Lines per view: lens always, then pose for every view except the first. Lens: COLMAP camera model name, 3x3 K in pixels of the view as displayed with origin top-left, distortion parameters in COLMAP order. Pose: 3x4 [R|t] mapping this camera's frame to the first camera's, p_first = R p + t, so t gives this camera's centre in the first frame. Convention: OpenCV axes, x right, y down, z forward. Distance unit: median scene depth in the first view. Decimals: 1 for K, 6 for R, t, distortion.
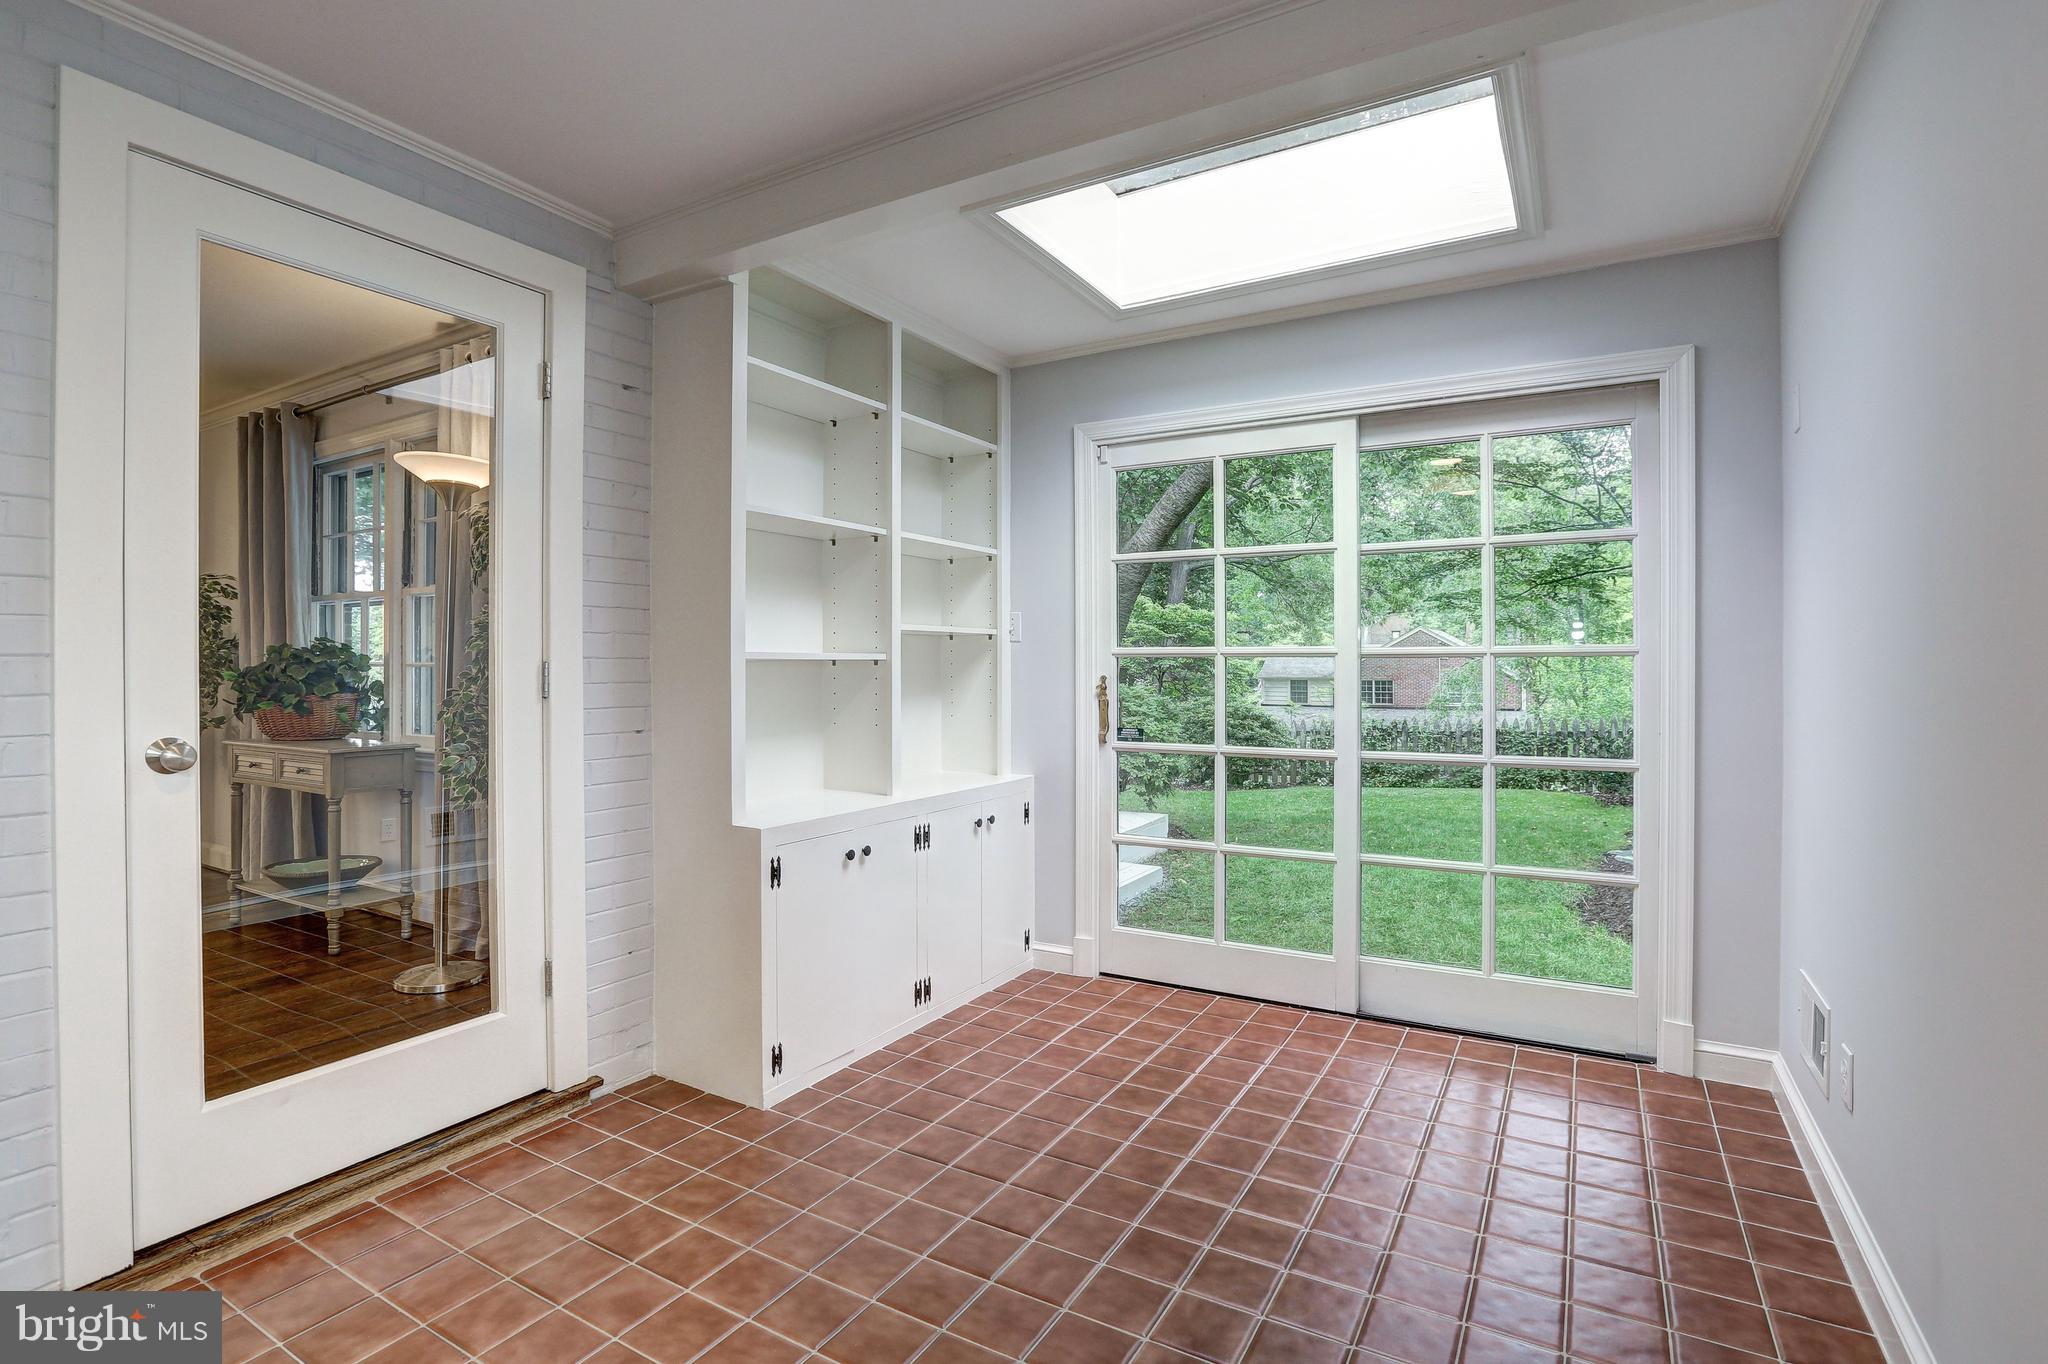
lens RADIAL K [[955.8, 0, 1021.6], [0, 955.8, 679.8], [0, 0, 1]] dist [-0.031811, 0.002289]
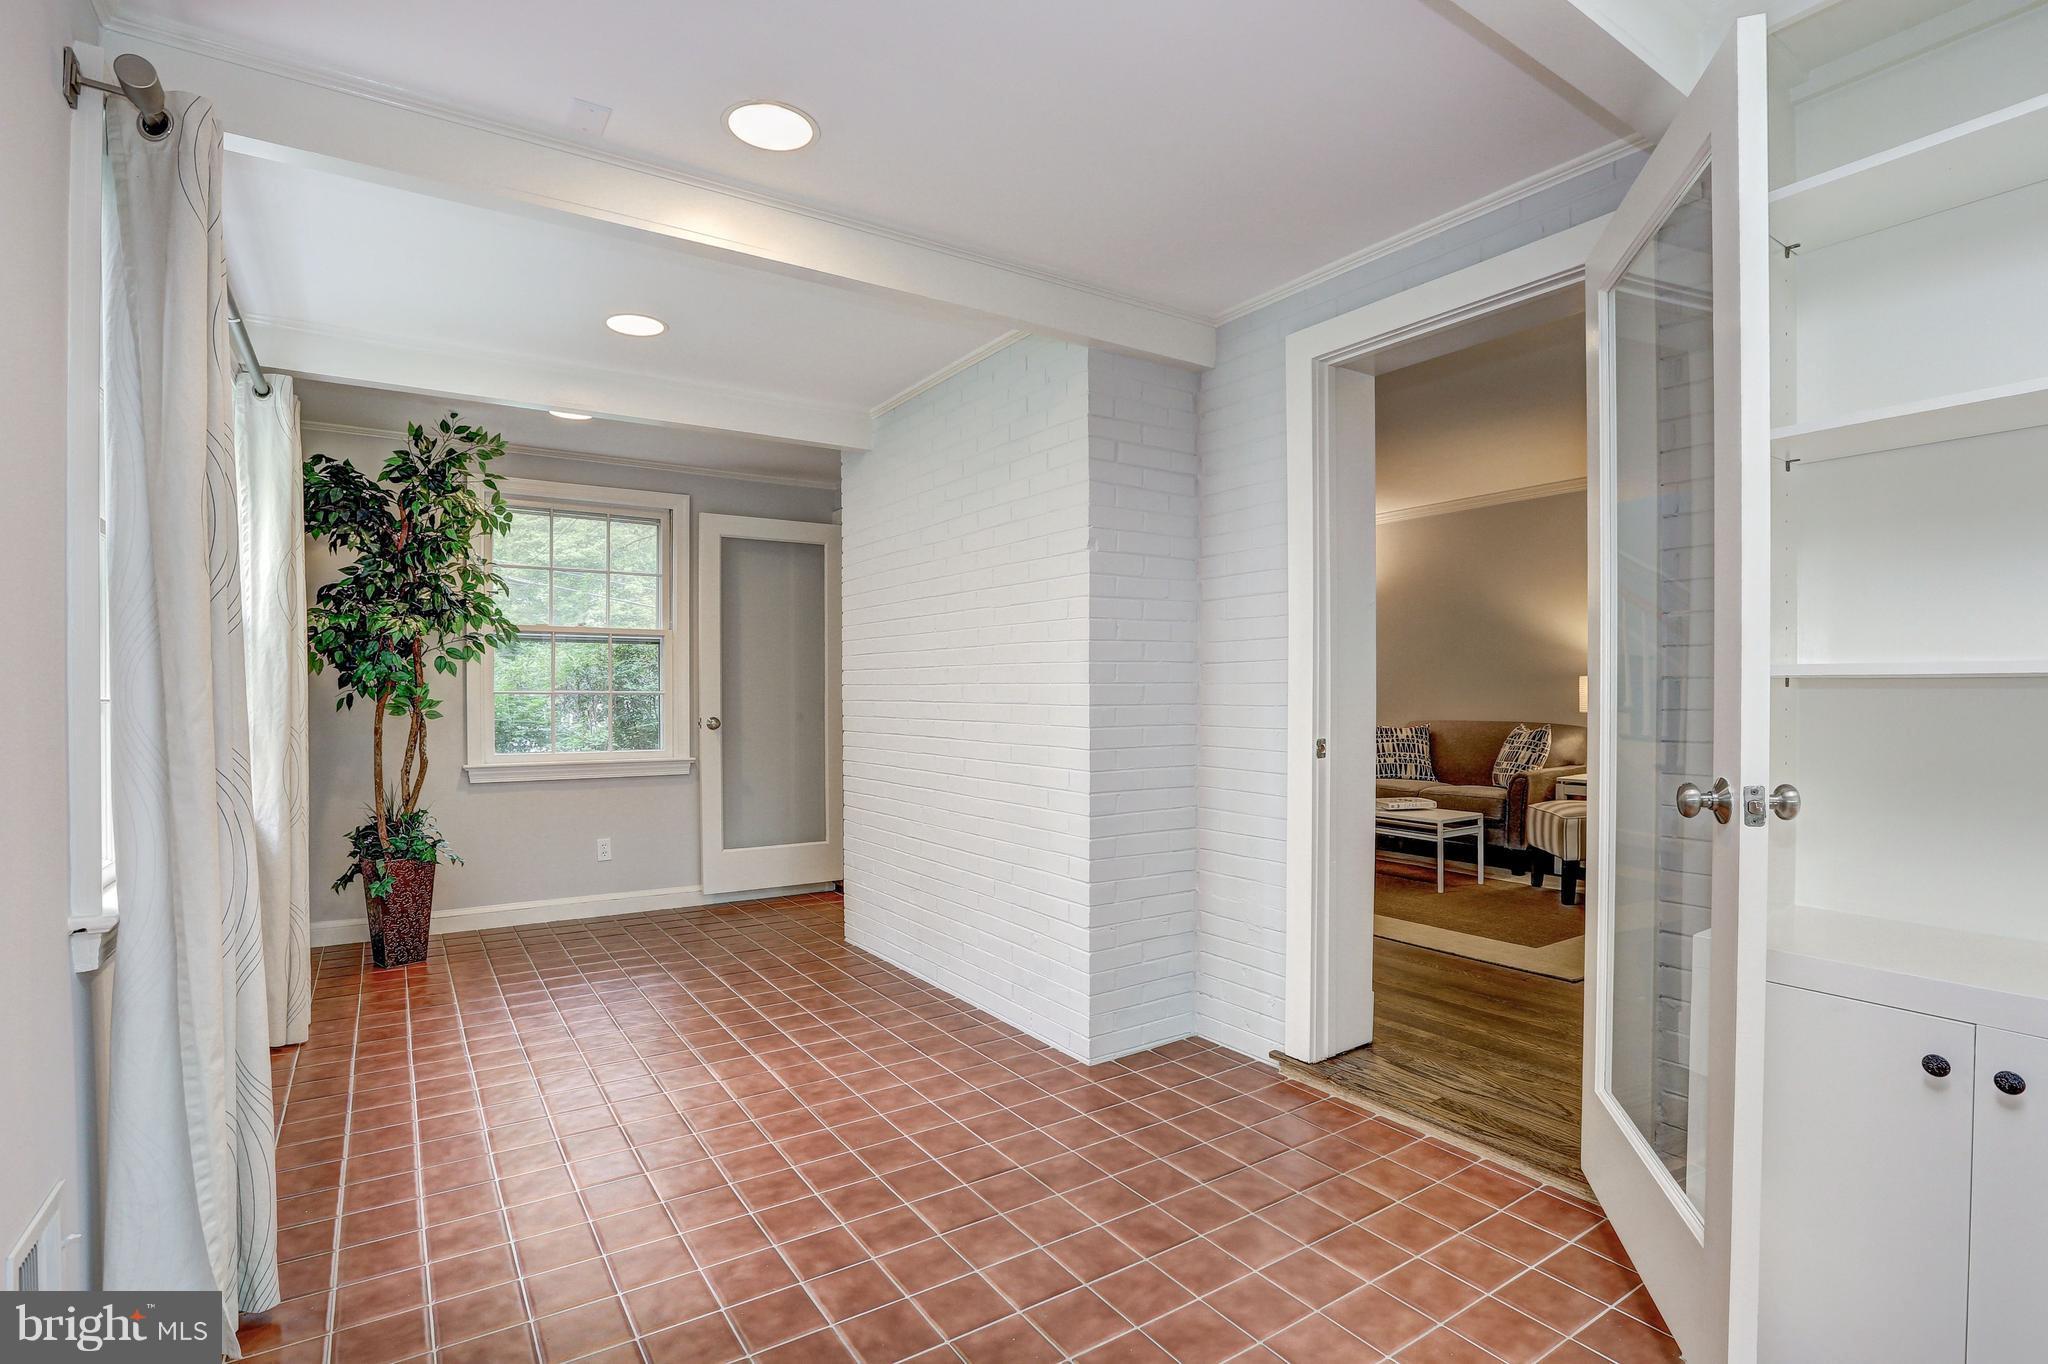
lens RADIAL K [[955.8, 0, 1032.1], [0, 955.8, 703.1], [0, 0, 1]] dist [-0.031811, 0.002289]
pose [[-0.426501, 0.002826, -0.904483, 0.639665], [-0.010257, 0.999916, 0.007961, -0.010480], [0.904429, 0.012673, -0.426436, 1.062575]]
